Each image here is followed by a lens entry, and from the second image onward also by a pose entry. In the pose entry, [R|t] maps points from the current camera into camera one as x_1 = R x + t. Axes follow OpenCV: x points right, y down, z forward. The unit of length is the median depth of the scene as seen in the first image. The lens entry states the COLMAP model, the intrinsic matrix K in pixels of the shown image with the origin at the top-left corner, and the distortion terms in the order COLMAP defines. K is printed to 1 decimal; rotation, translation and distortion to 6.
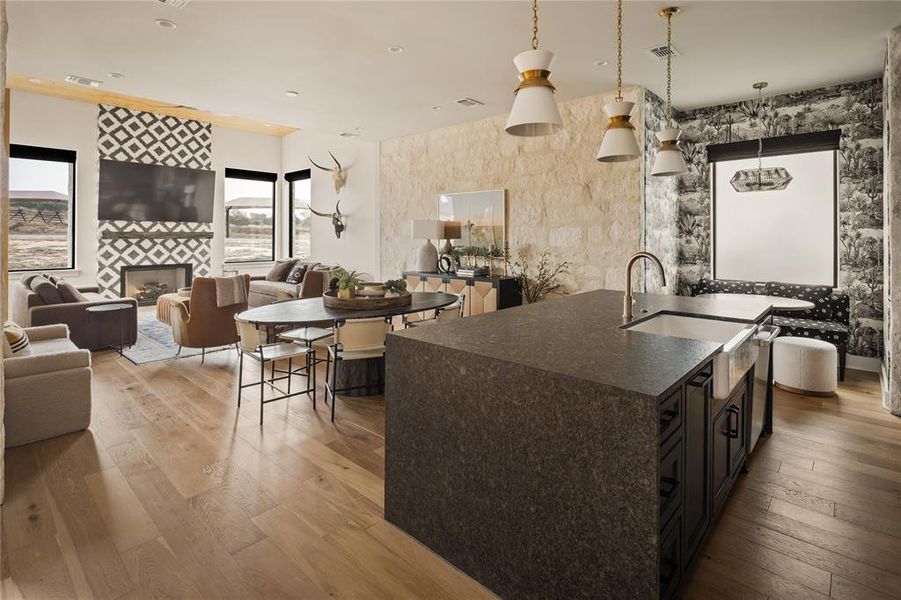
lens RADIAL K [[438.2, 0, 447.7], [0, 438.2, 300.1], [0, 0, 1]] dist [0.001878, 0.000103]
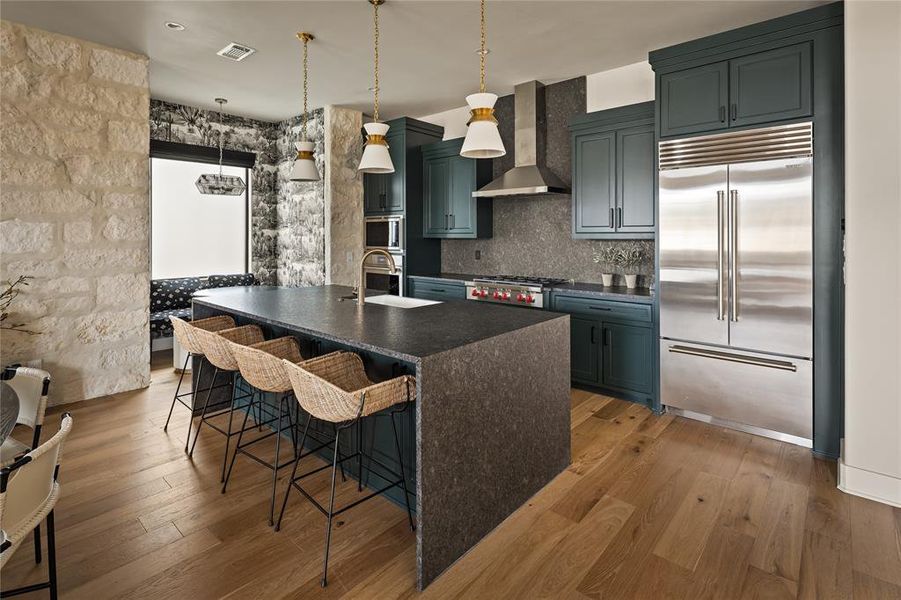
lens RADIAL K [[438.2, 0, 447.7], [0, 438.2, 300.1], [0, 0, 1]] dist [0.001878, 0.000103]
pose [[-0.021285, -0.149468, 0.988537, -0.437373], [0.146028, 0.977693, 0.150973, -0.067240], [-0.989052, 0.147567, 0.001017, 0.448044]]
